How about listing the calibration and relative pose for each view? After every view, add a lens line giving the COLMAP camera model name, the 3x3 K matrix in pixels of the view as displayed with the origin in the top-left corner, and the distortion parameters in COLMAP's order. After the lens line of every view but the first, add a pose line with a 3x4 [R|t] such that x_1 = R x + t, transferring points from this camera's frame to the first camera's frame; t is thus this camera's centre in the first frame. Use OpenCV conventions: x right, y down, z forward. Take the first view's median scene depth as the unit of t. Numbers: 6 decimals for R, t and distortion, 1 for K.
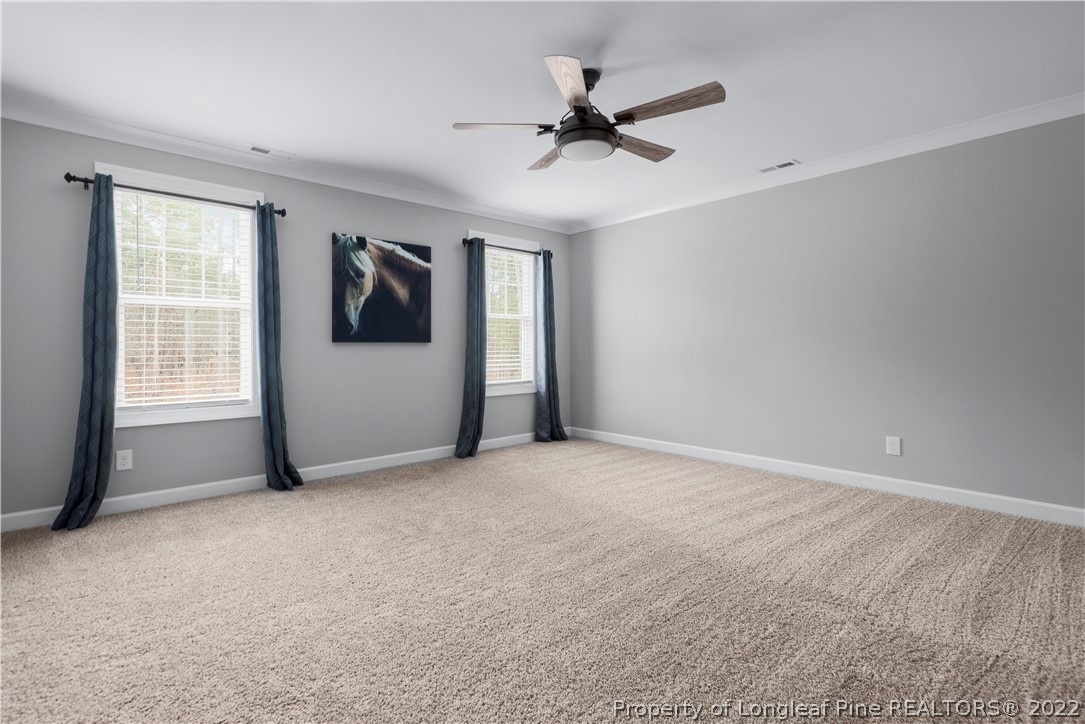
lens RADIAL K [[510.2, 0, 542.5], [0, 510.2, 353.2], [0, 0, 1]] dist [0.001954, 0.000122]
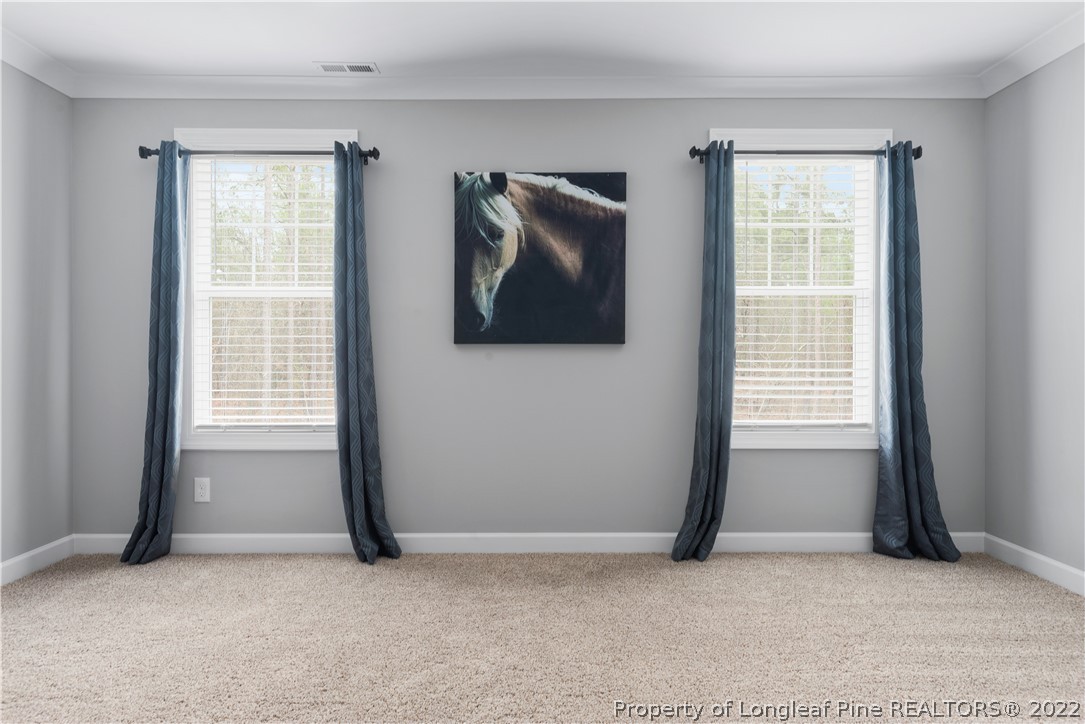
lens RADIAL K [[771.7, 0, 542.2], [0, 771.7, 366.7], [0, 0, 1]] dist [0.012663, 0.006150]
pose [[0.741739, 0.013883, -0.670544, 0.299770], [-0.010335, 0.999904, 0.009269, -0.003055], [0.670608, 0.000055, 0.741811, 0.331214]]
